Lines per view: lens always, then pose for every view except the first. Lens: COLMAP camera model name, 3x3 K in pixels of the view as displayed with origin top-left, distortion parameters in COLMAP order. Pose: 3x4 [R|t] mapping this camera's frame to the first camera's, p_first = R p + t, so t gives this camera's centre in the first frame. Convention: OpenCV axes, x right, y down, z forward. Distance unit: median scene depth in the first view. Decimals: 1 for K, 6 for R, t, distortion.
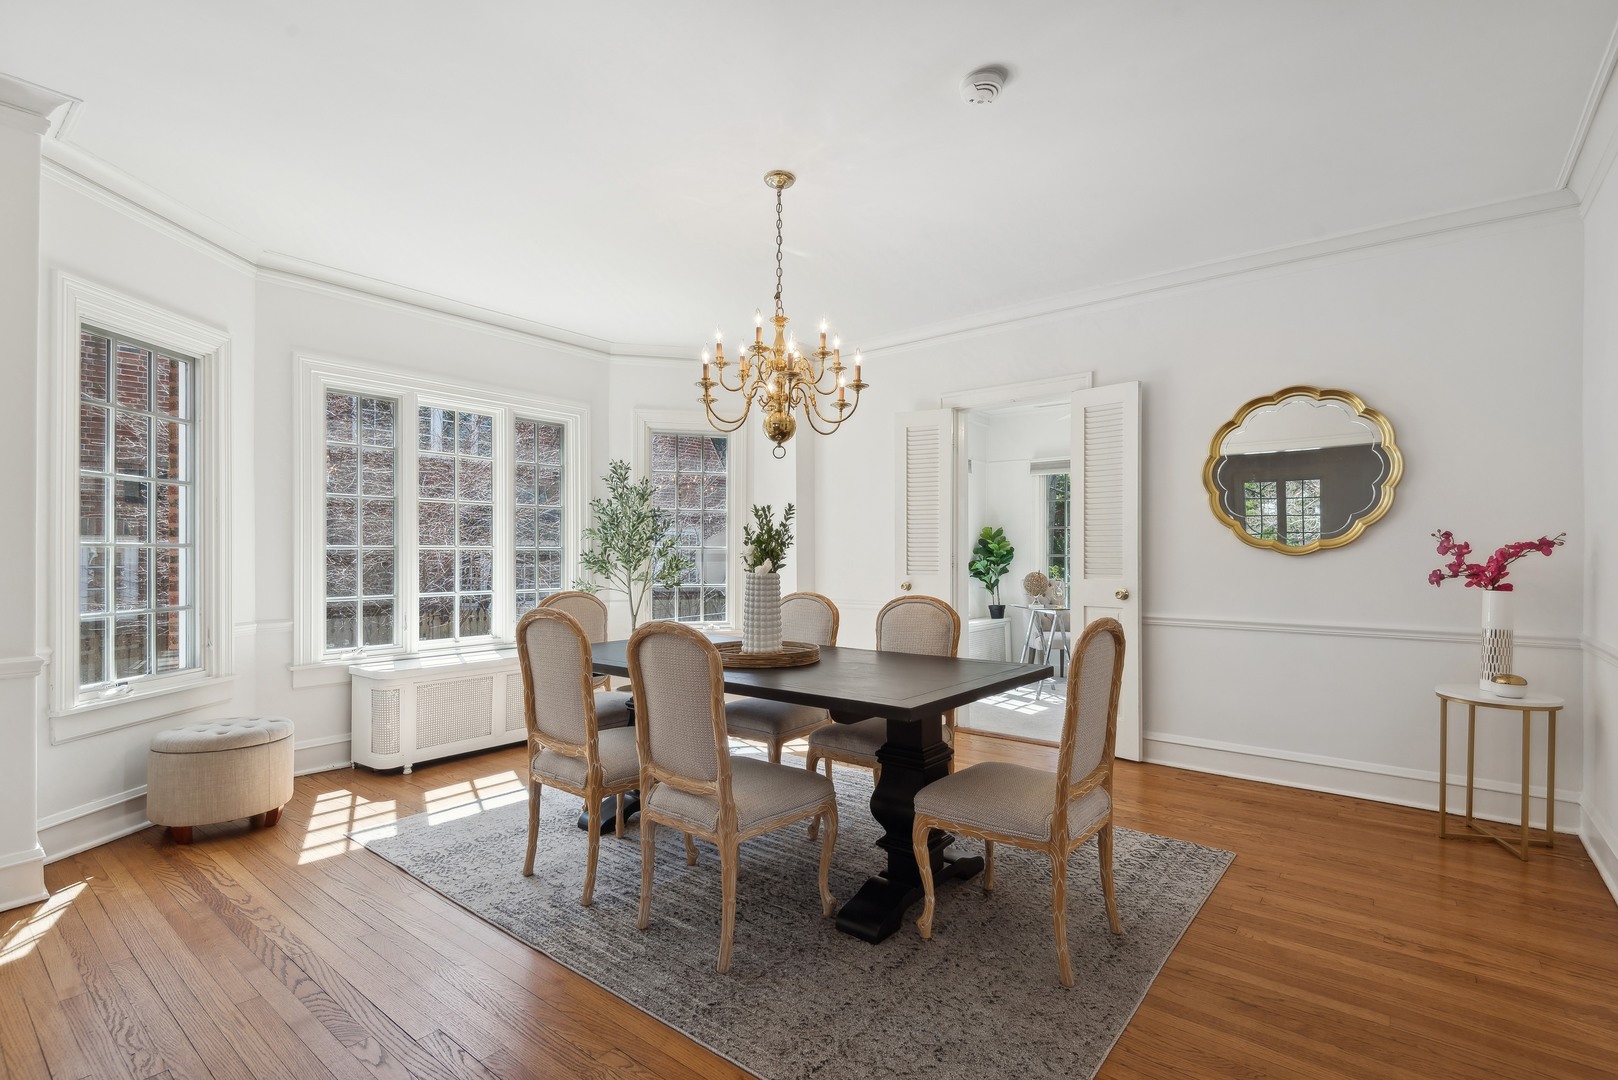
lens RADIAL K [[738.0, 0, 811.8], [0, 738.0, 548.0], [0, 0, 1]] dist [0.018131, -0.002570]
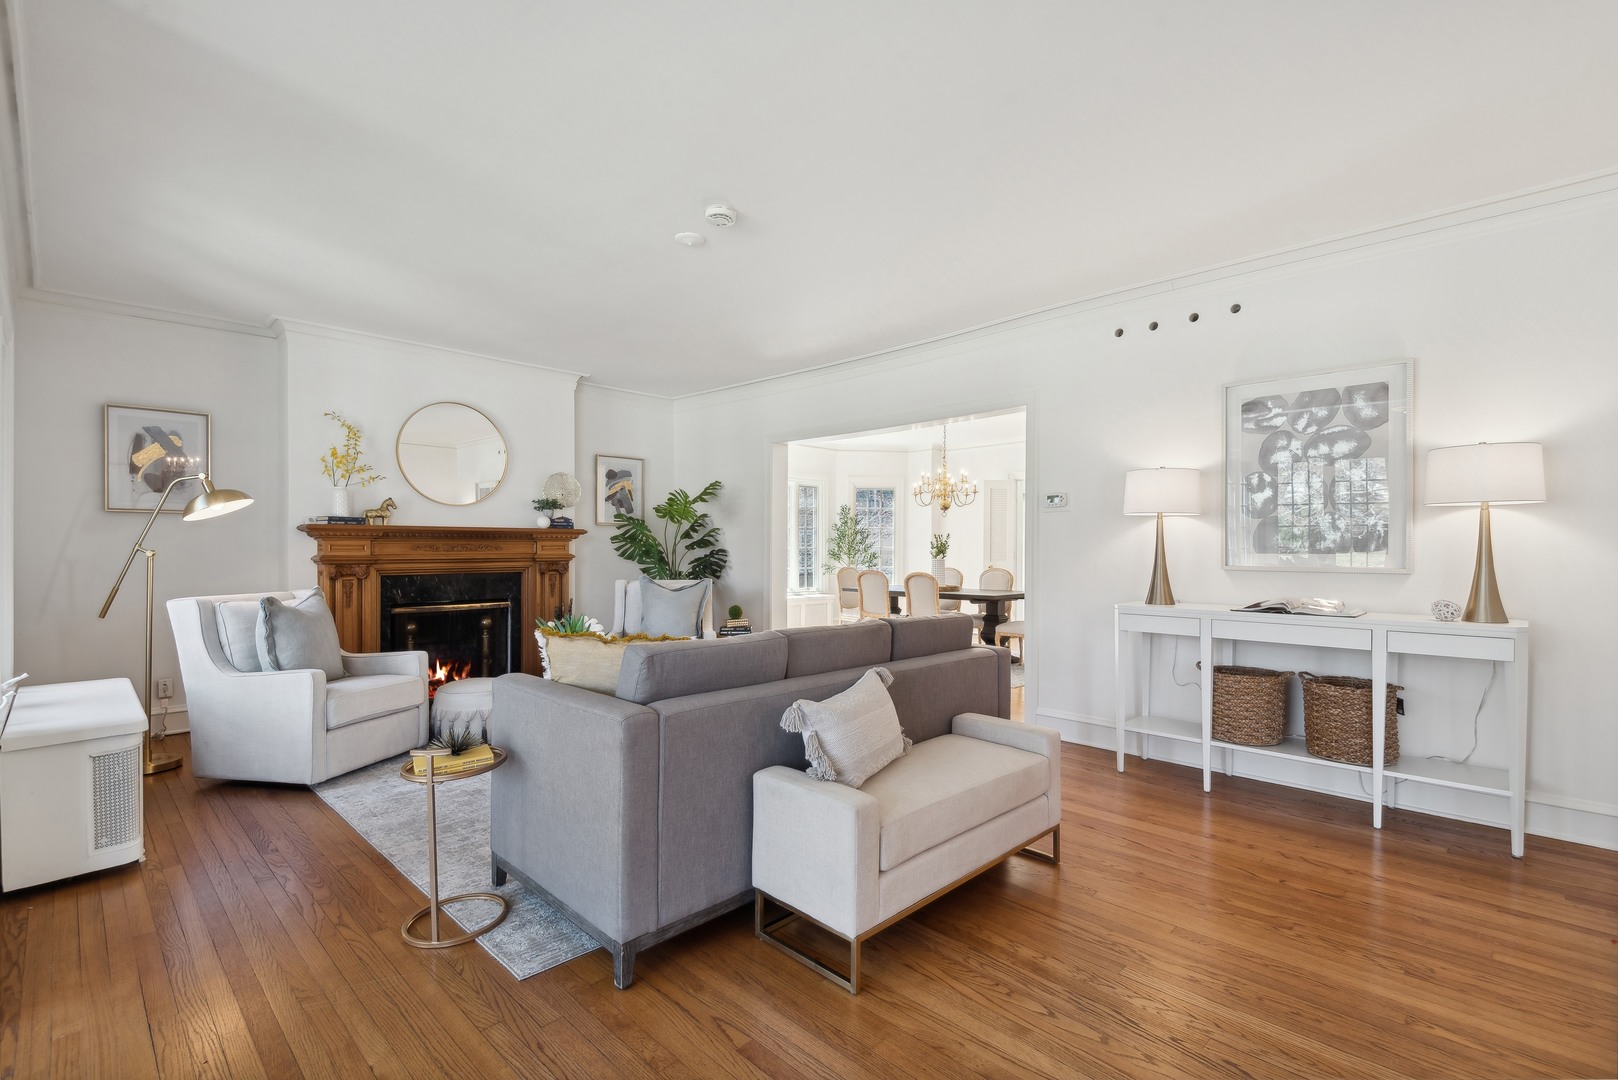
lens RADIAL K [[738.0, 0, 822.0], [0, 738.0, 549.8], [0, 0, 1]] dist [0.018131, -0.002570]
pose [[0.993754, -0.003723, -0.111534, -0.095123], [0.004656, 0.999956, 0.008104, -0.011743], [0.111499, -0.008573, 0.993728, -0.878304]]
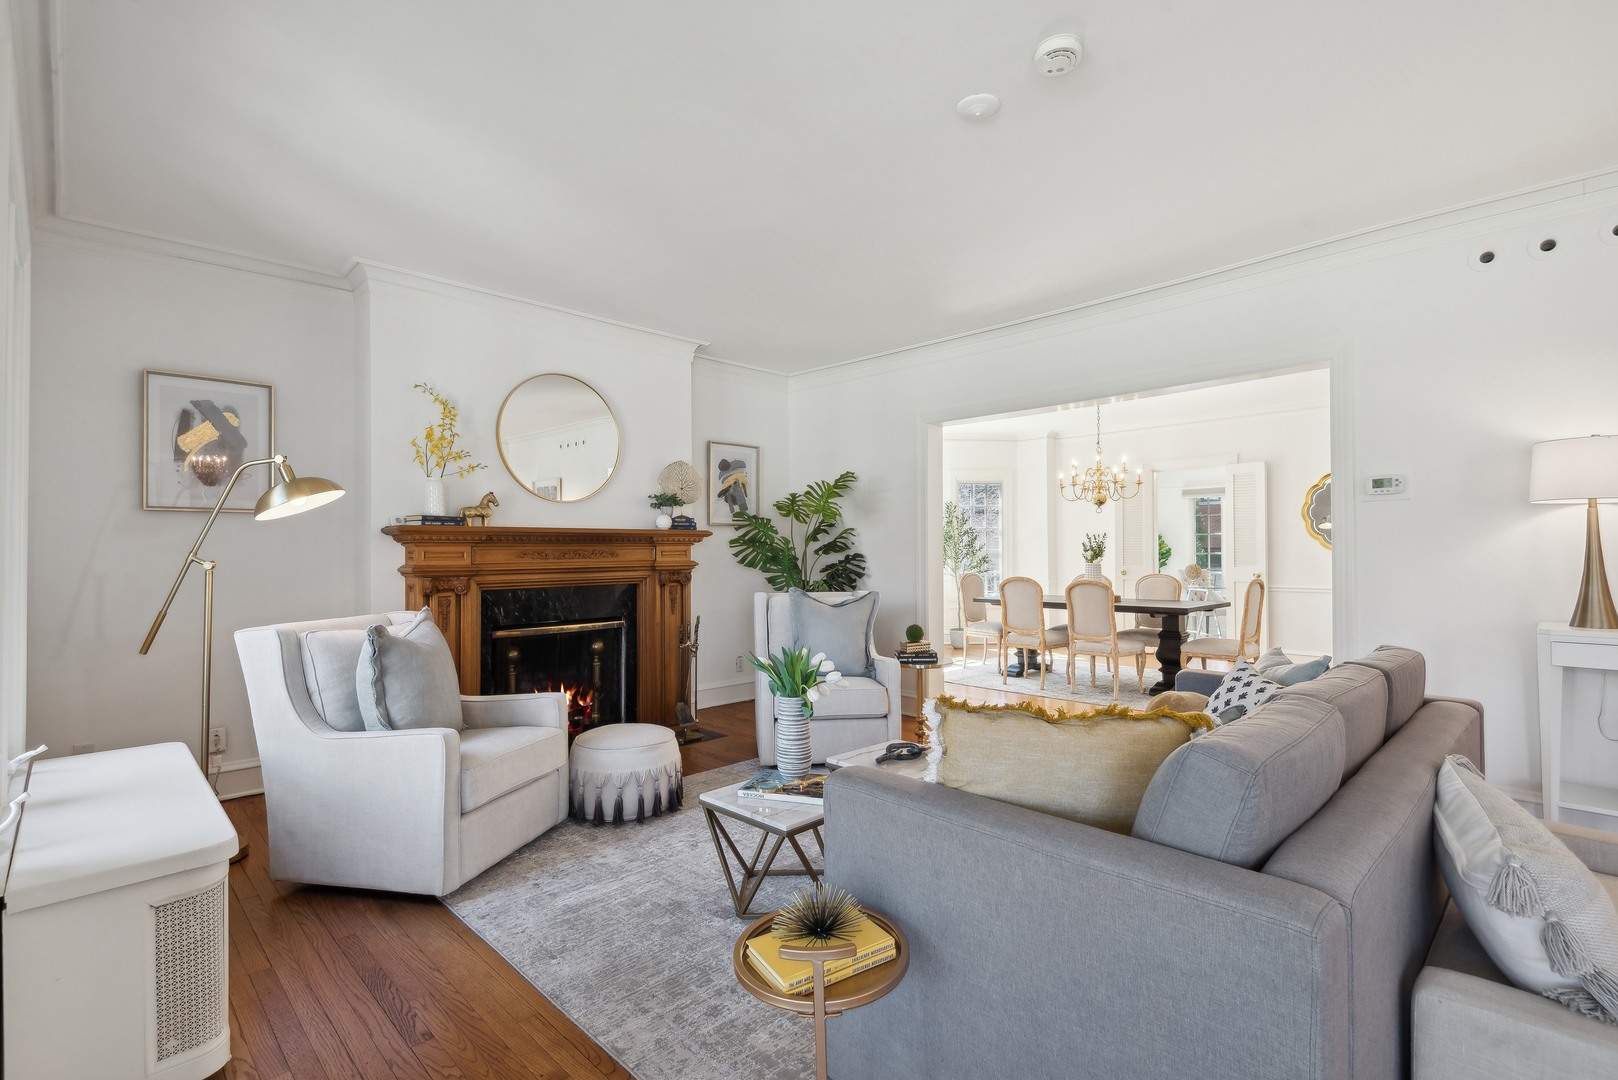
lens RADIAL K [[738.0, 0, 801.4], [0, 738.0, 542.8], [0, 0, 1]] dist [0.018131, -0.002570]
pose [[0.991508, -0.012556, -0.129435, -0.333811], [0.011840, 0.999910, -0.006303, -0.012941], [0.129503, 0.004717, 0.991568, -0.704510]]
